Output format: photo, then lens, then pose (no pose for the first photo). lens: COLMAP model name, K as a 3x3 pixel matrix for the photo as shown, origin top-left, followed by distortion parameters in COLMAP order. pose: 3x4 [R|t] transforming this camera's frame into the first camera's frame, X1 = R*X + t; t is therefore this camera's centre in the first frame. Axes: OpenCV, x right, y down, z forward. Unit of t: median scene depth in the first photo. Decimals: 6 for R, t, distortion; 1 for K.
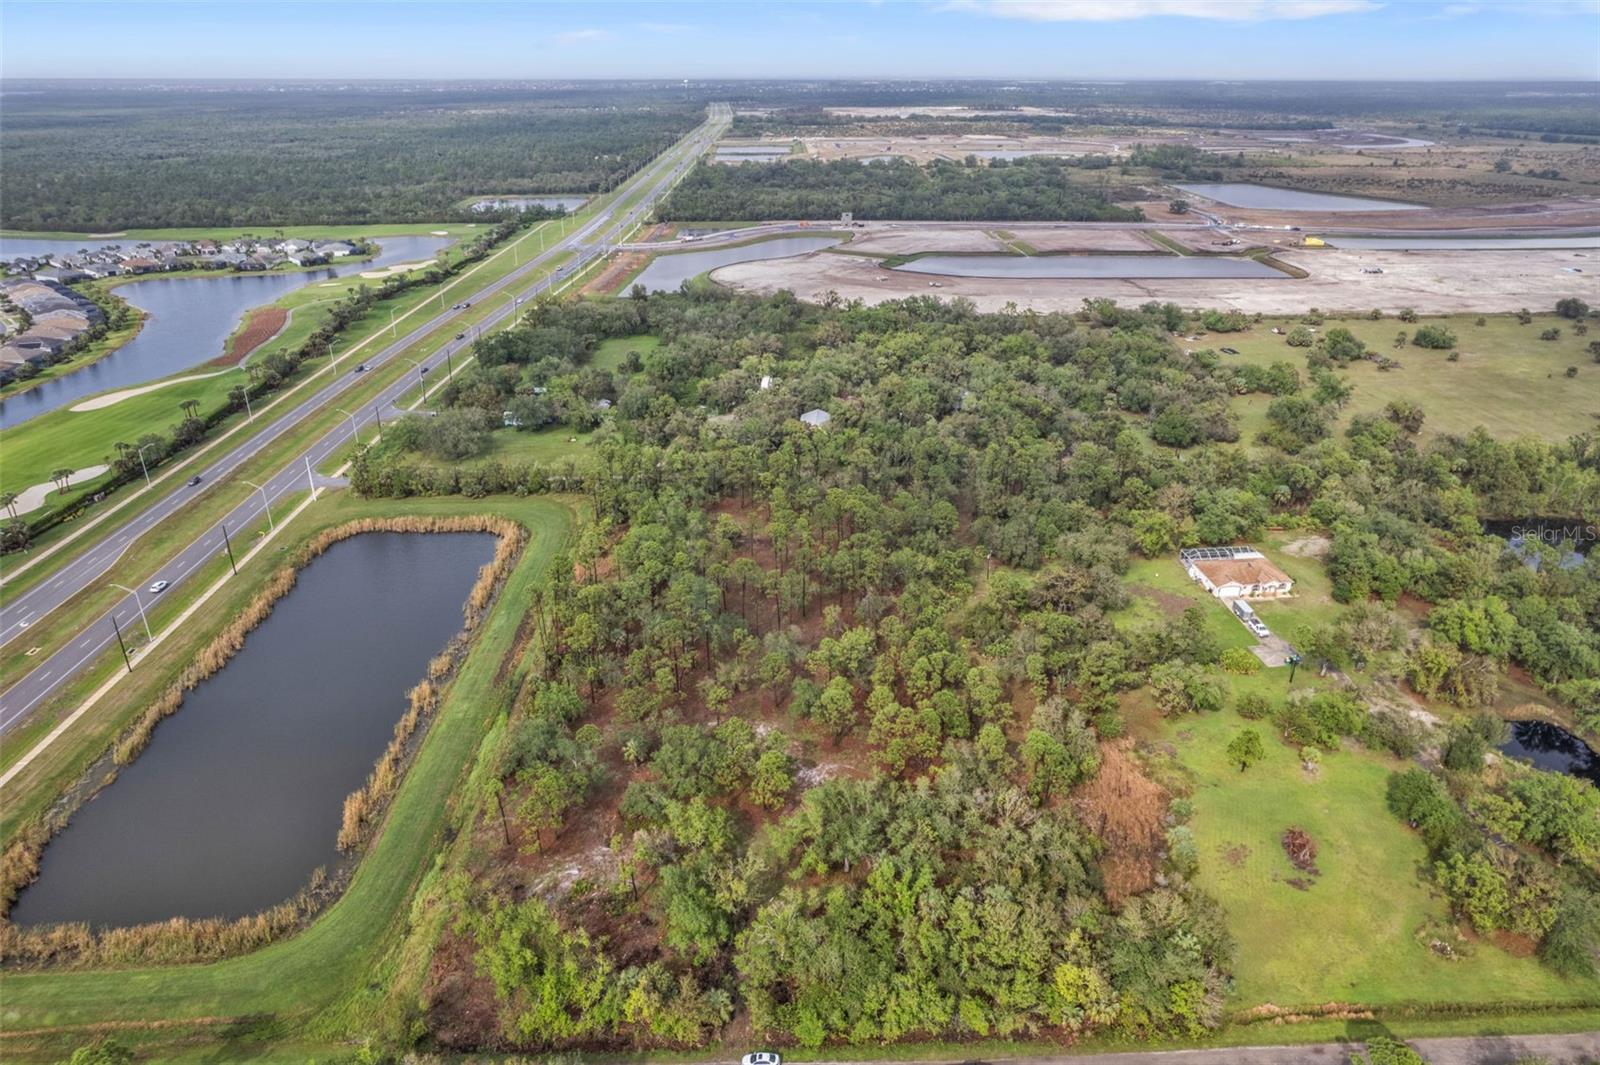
lens RADIAL K [[1028.7, 0, 808.8], [0, 1028.7, 543.7], [0, 0, 1]] dist [-0.080591, 0.073490]
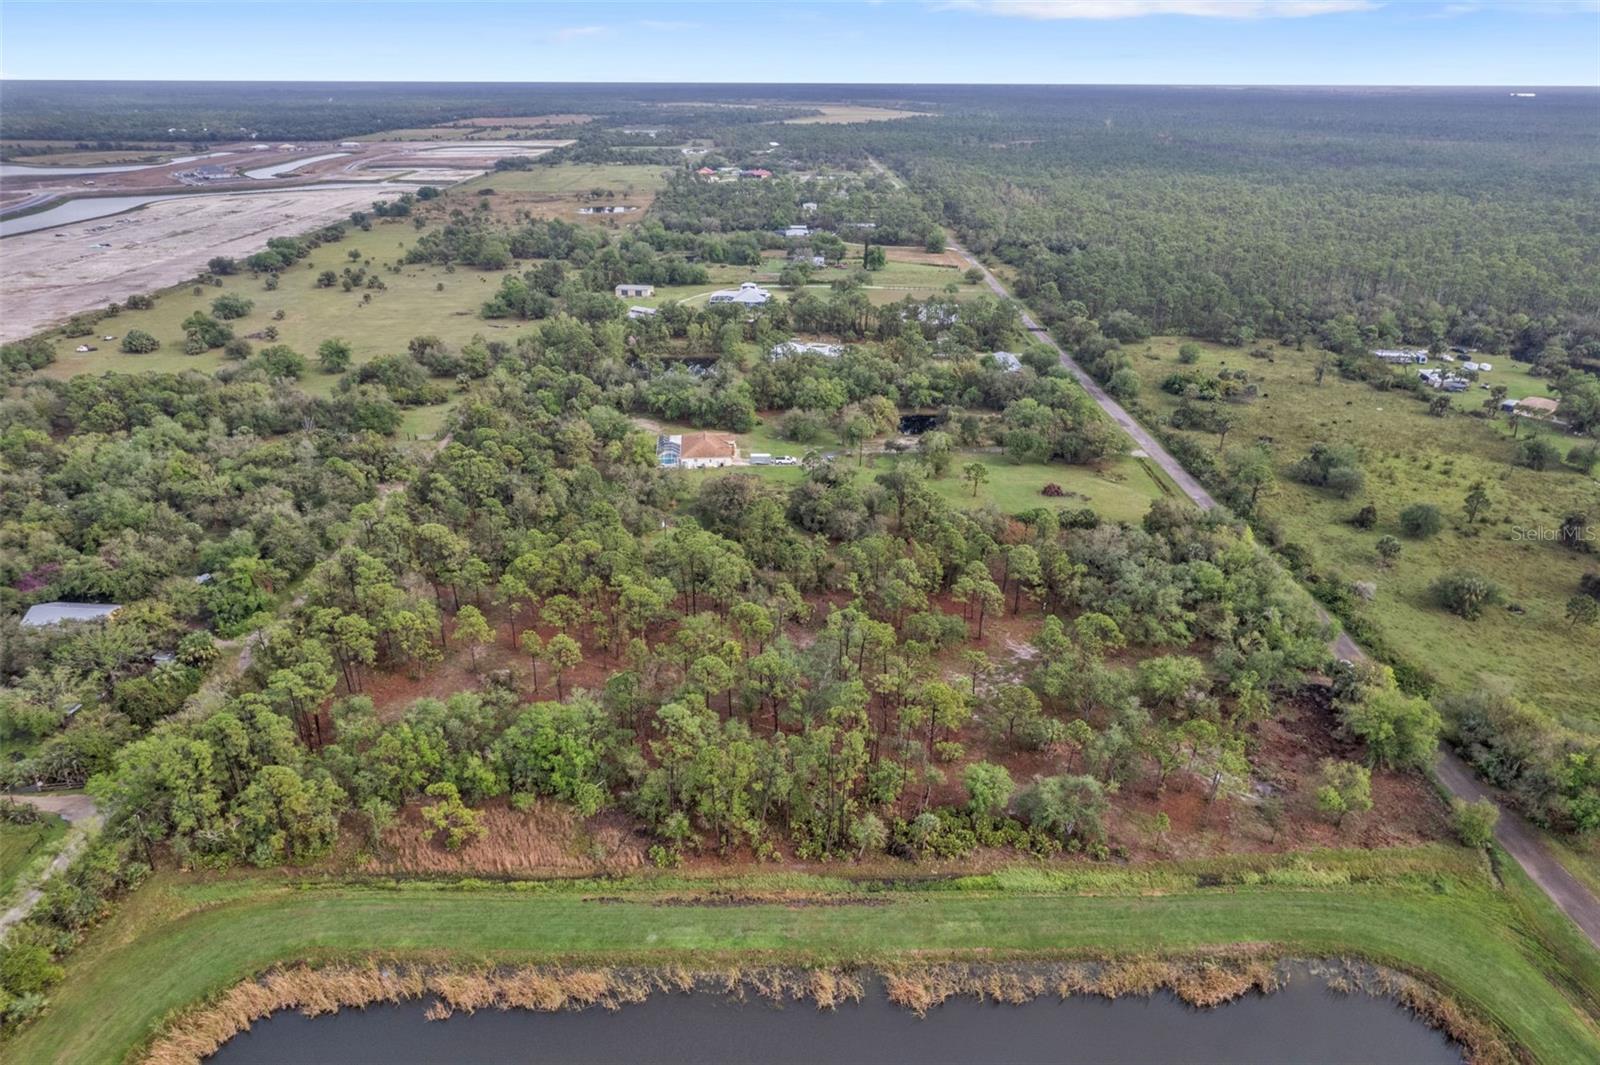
lens RADIAL K [[1028.7, 0, 812.8], [0, 1028.7, 556.8], [0, 0, 1]] dist [-0.080591, 0.073490]
pose [[0.012571, -0.432416, 0.901587, -0.857069], [0.421337, 0.819994, 0.387408, -0.339086], [-0.906817, 0.375002, 0.192501, 0.892148]]
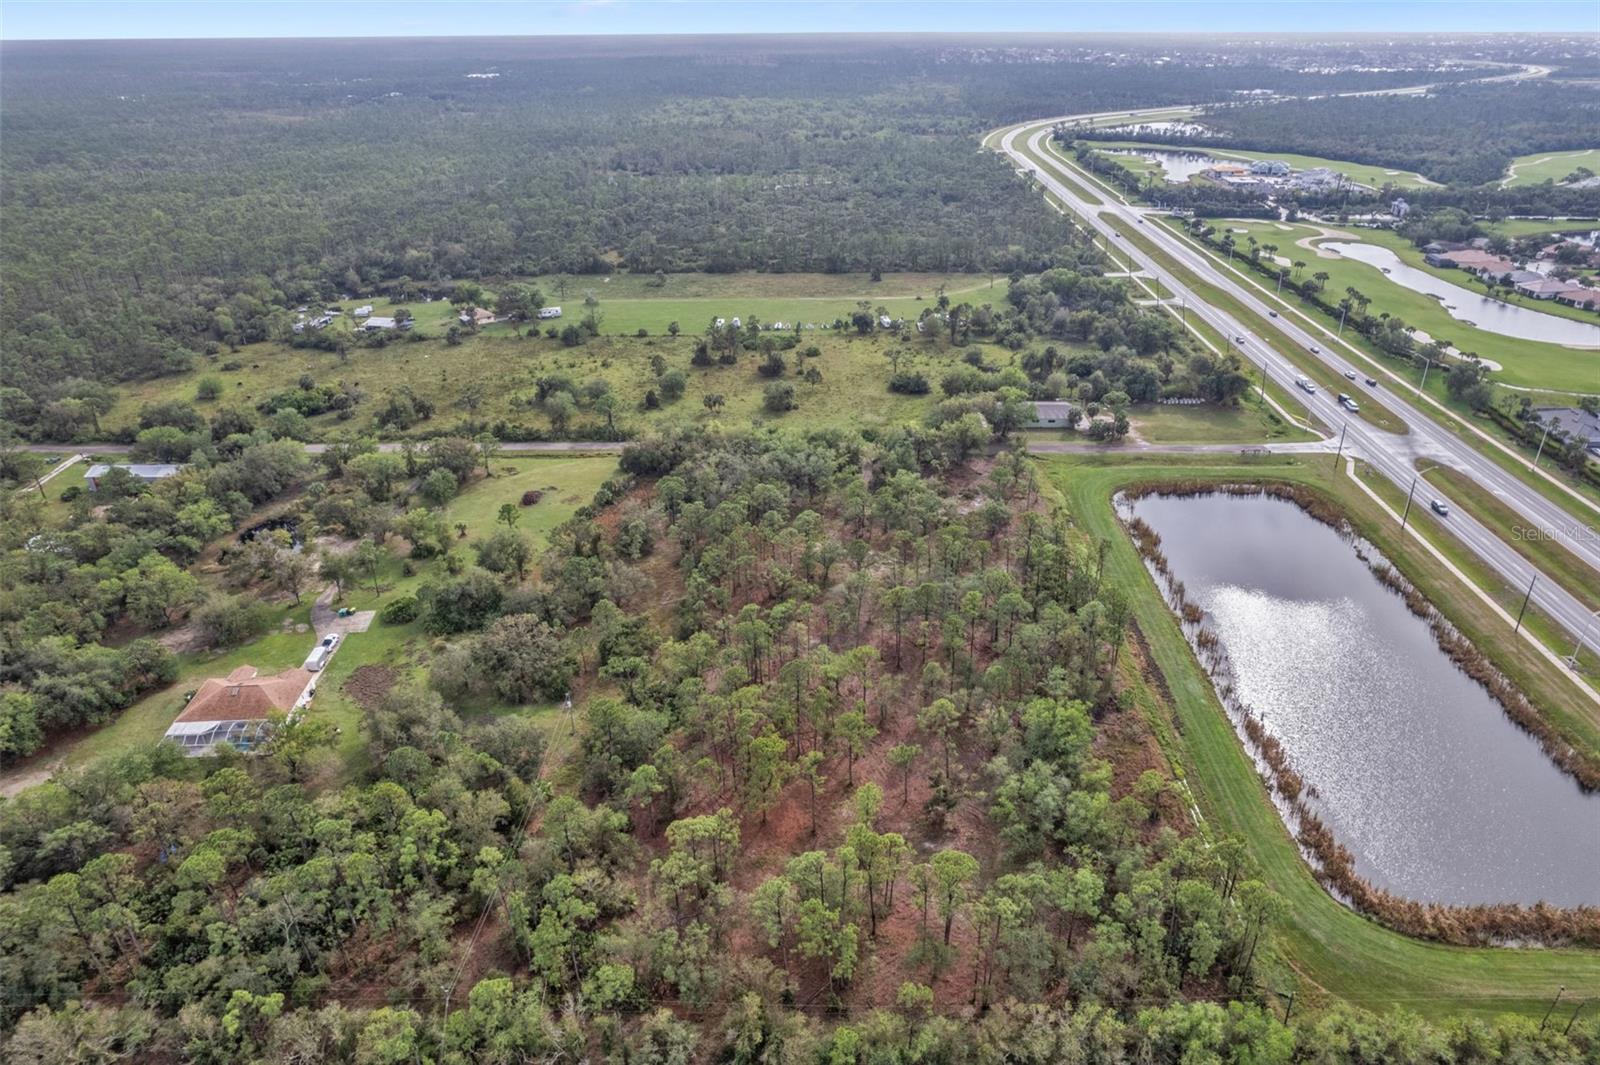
lens RADIAL K [[1028.7, 0, 808.1], [0, 1028.7, 518.4], [0, 0, 1]] dist [-0.080591, 0.073490]
pose [[-0.998785, -0.018612, 0.045628, -0.033098], [0.024117, 0.622837, 0.781980, -0.803981], [-0.042973, 0.782130, -0.621631, 1.692691]]
